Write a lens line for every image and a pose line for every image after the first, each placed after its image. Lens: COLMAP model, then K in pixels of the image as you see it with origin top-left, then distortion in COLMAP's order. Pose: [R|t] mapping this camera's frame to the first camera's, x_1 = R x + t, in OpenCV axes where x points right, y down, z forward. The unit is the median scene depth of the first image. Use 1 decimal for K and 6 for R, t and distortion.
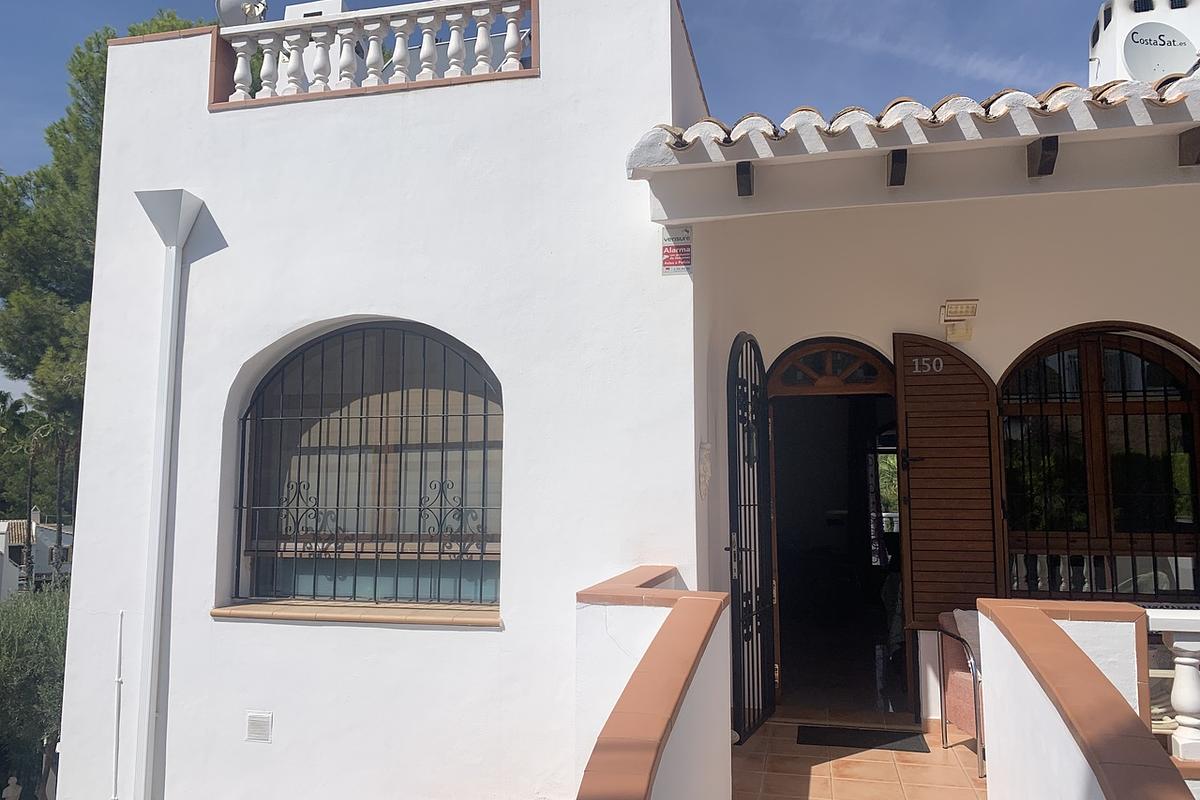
lens RADIAL K [[915.6, 0, 602.3], [0, 915.6, 397.2], [0, 0, 1]] dist [0.043467, -0.056346]
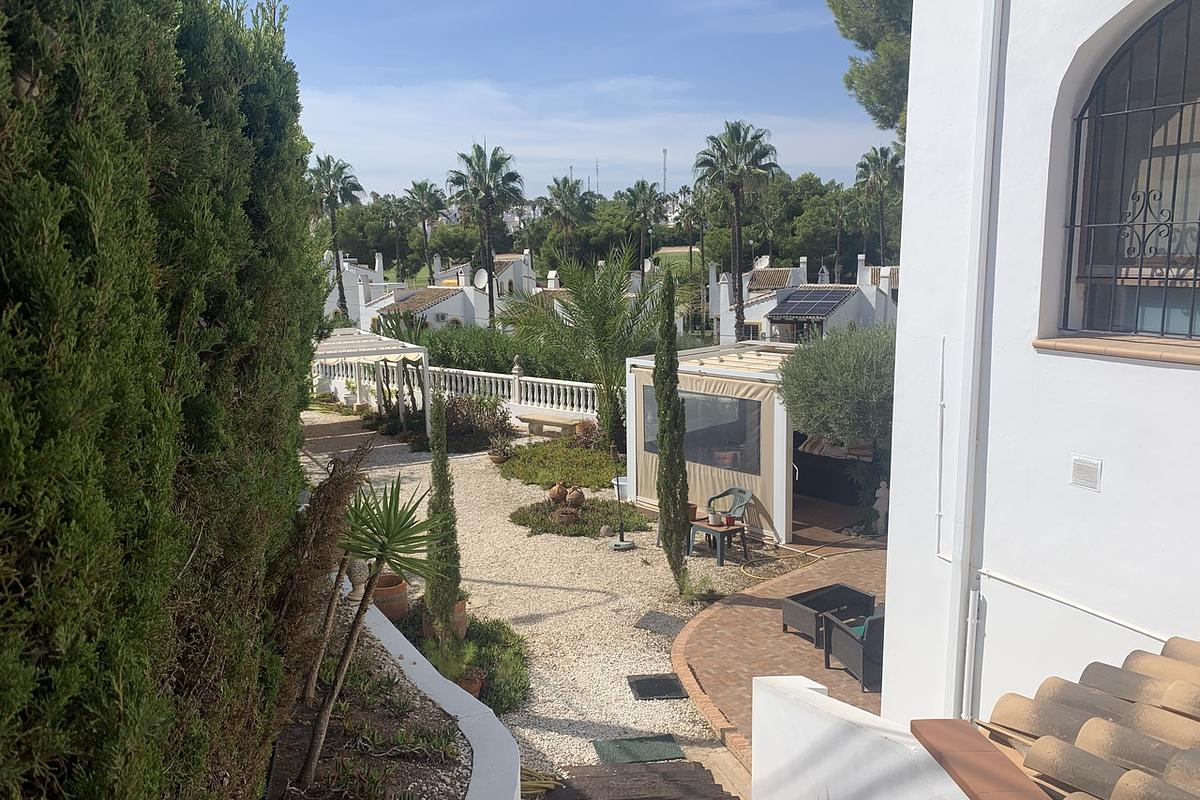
lens RADIAL K [[915.6, 0, 590.3], [0, 915.6, 402.3], [0, 0, 1]] dist [0.043467, -0.056346]
pose [[0.633025, 0.114714, -0.765585, -0.001438], [0.099181, 0.968791, 0.227170, 0.038976], [0.767752, -0.219736, 0.601892, 0.104282]]
